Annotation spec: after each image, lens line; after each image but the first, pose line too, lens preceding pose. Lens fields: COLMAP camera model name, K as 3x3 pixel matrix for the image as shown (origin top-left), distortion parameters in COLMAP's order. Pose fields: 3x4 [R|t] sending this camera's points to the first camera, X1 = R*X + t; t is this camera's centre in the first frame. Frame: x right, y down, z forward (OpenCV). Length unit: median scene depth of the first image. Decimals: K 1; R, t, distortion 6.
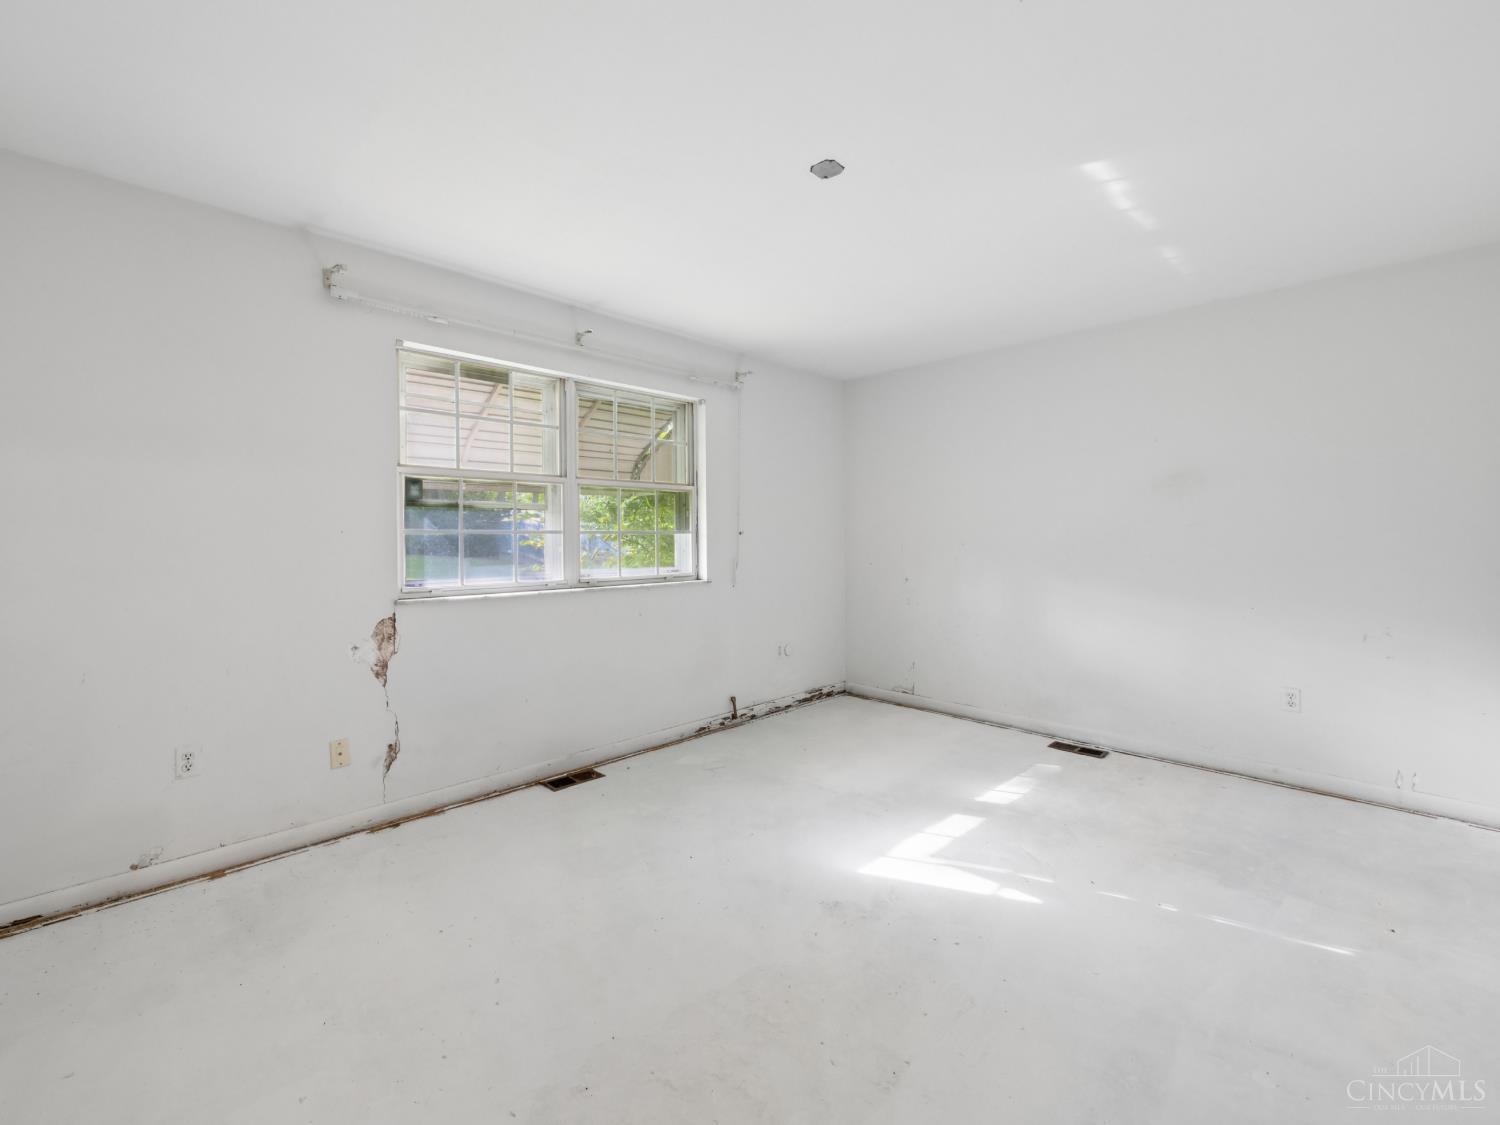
lens RADIAL K [[639.2, 0, 750.5], [0, 639.2, 540.9], [0, 0, 1]] dist [-0.002031, -0.000132]
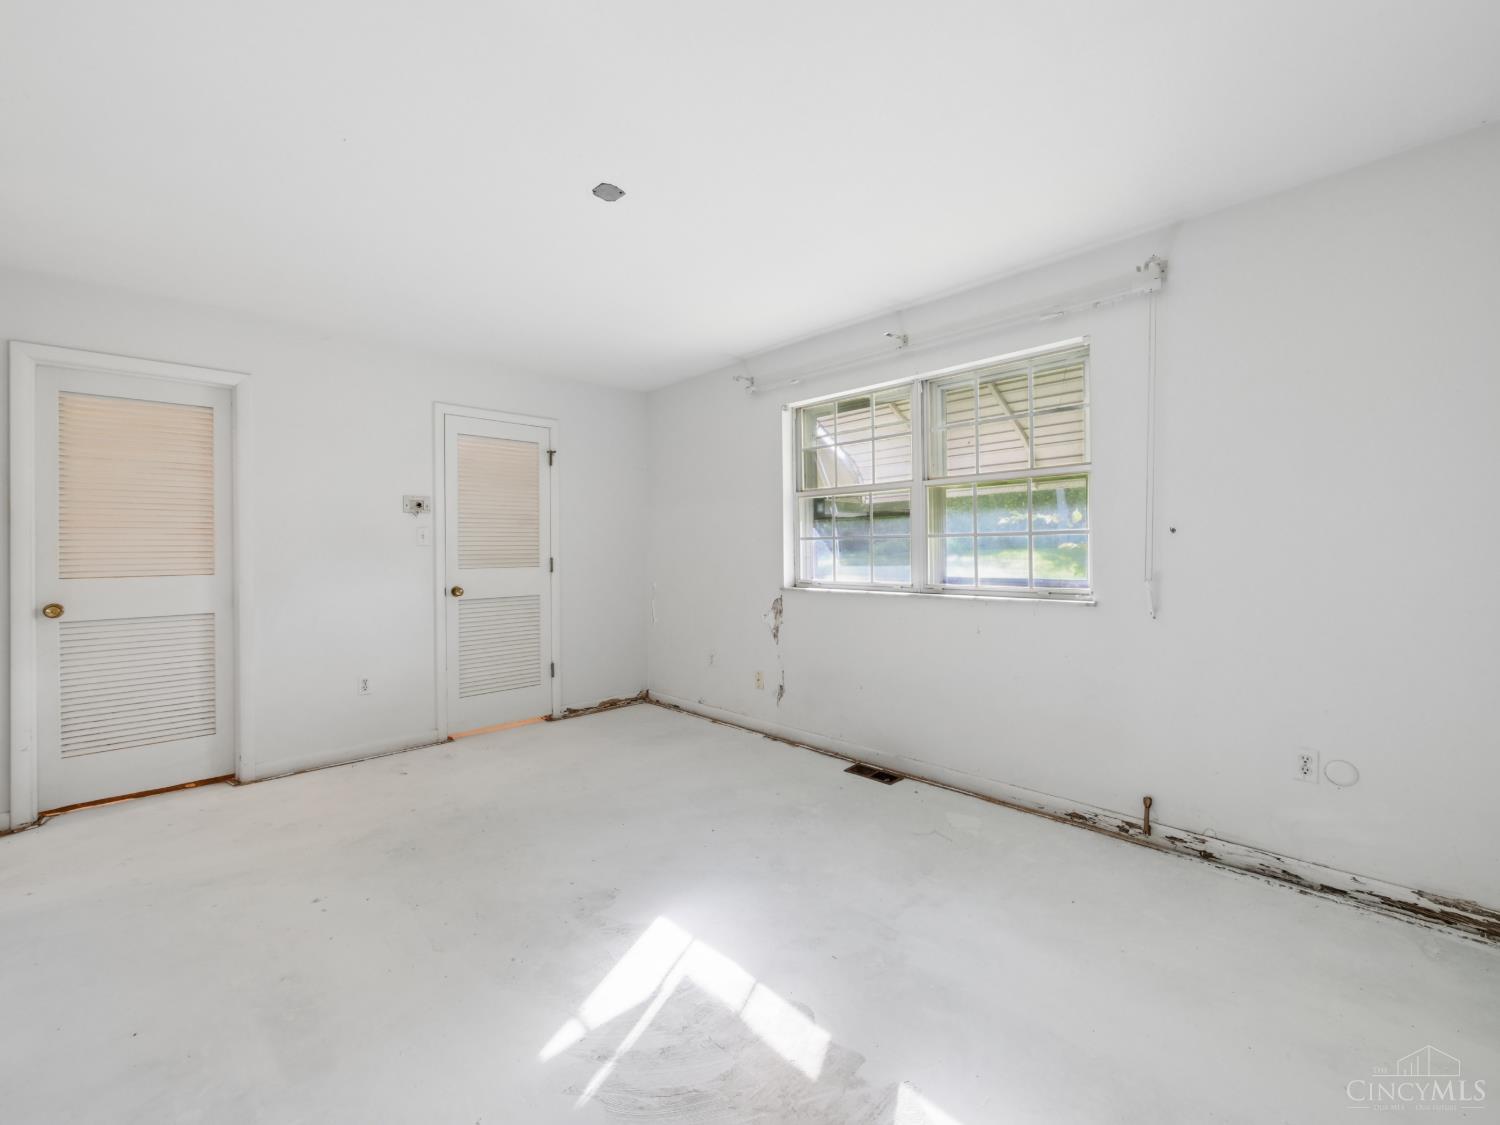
lens RADIAL K [[640.2, 0, 757.2], [0, 640.2, 547.3], [0, 0, 1]] dist [-0.000076, -0.000044]
pose [[-0.007570, 0.010334, -0.999918, 0.793543], [0.012351, 0.999871, 0.010240, -0.010597], [0.999895, -0.012273, -0.007696, 0.849828]]
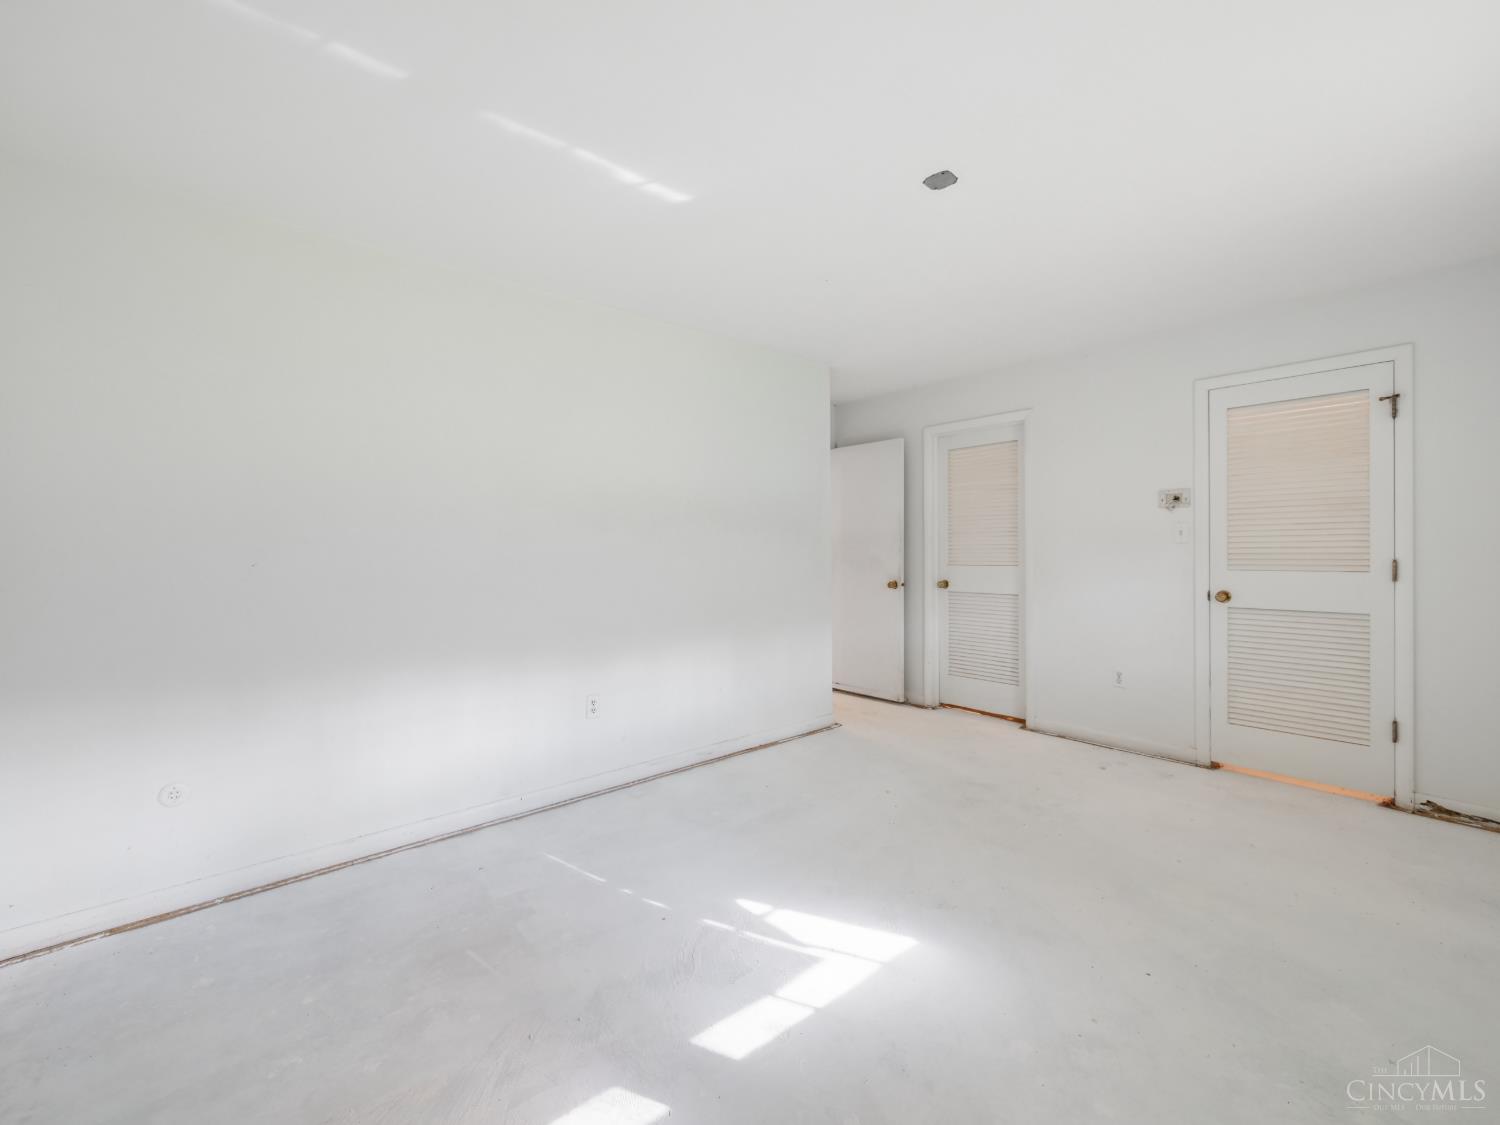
lens RADIAL K [[643.4, 0, 749.0], [0, 643.4, 559.5], [0, 0, 1]] dist [-0.001741, -0.000373]
pose [[-0.996542, 0.013416, 0.082001, 0.234419], [0.013971, 0.999883, 0.006192, 0.002601], [-0.081909, 0.007316, -0.996613, 1.381393]]
